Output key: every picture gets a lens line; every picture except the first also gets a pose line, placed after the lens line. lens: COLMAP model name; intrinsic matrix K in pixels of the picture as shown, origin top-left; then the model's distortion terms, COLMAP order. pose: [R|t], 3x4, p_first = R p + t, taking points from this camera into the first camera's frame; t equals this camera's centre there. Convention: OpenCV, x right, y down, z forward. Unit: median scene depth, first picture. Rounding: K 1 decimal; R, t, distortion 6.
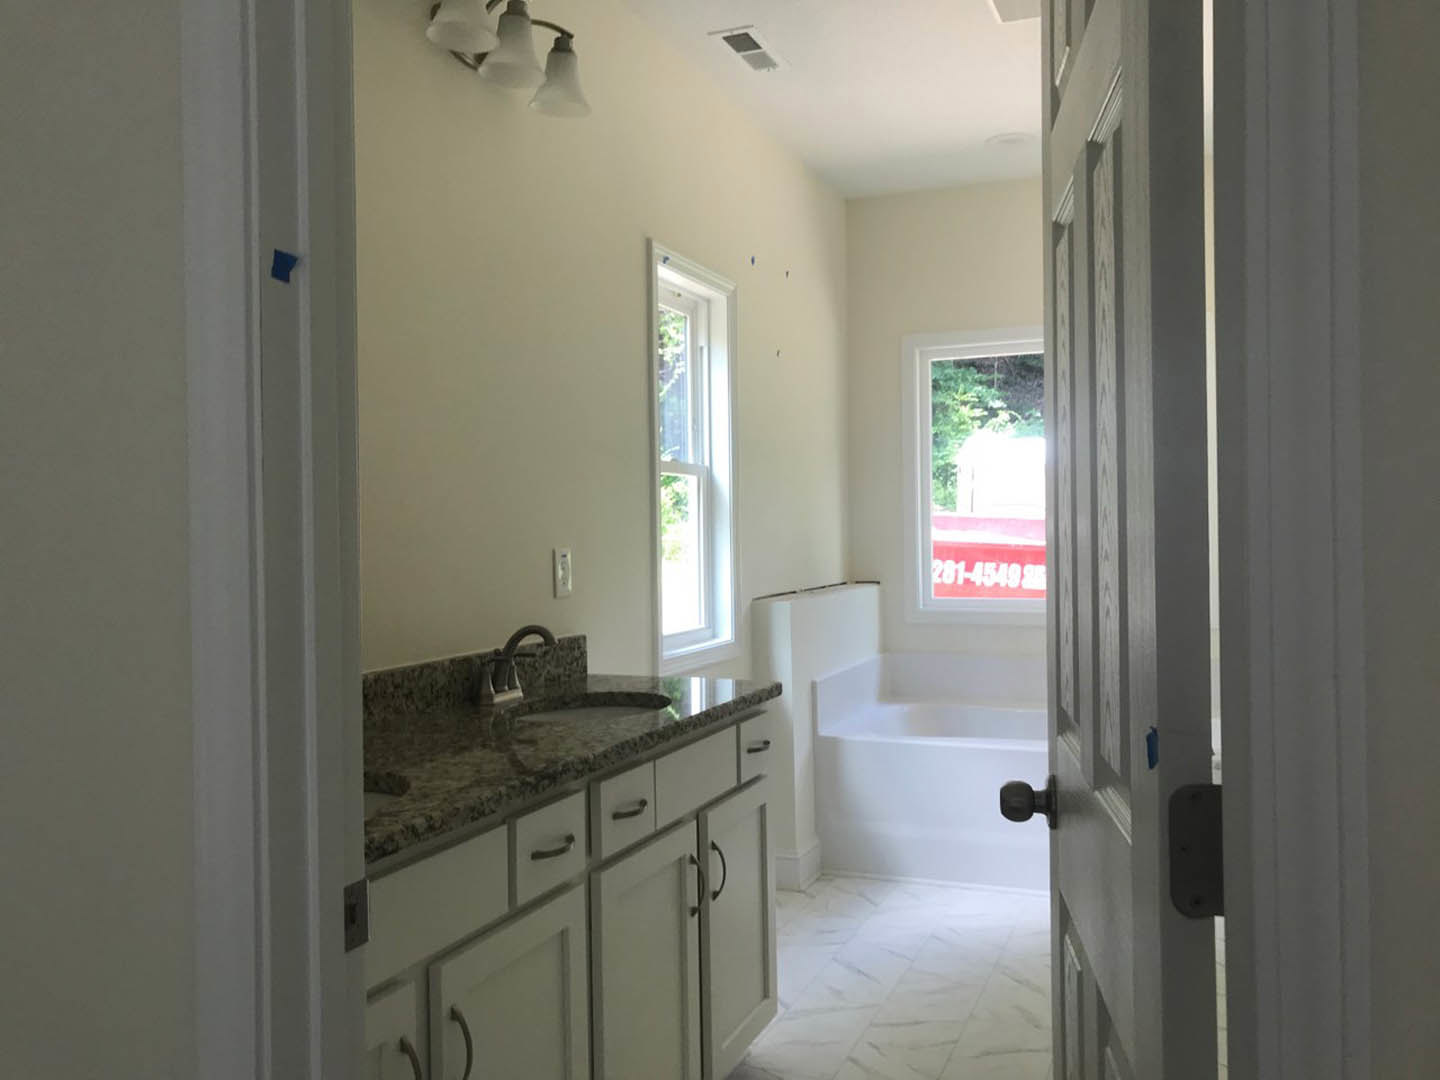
lens RADIAL K [[1232.3, 0, 768.6], [0, 1232.3, 516.7], [0, 0, 1]] dist [0.041601, -0.024504]
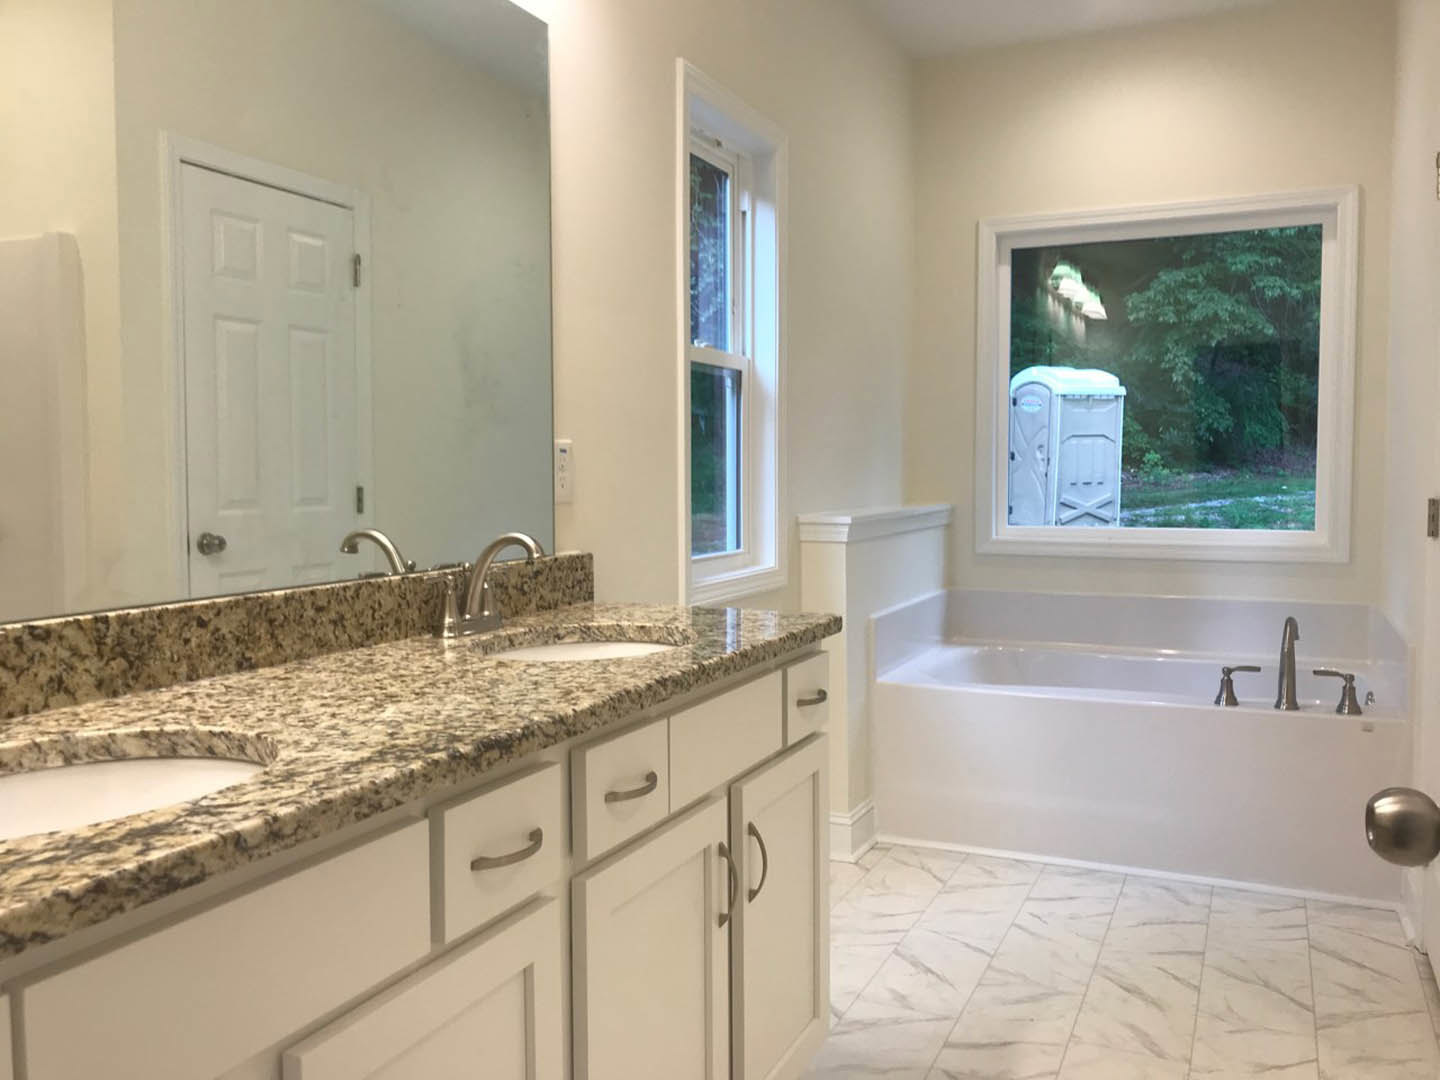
lens RADIAL K [[1232.3, 0, 772.3], [0, 1232.3, 515.6], [0, 0, 1]] dist [0.041601, -0.024504]
pose [[0.999415, 0.013772, -0.031314, -0.011171], [-0.012320, 0.998862, 0.046073, 0.044487], [0.031913, -0.045660, 0.998447, 0.278113]]
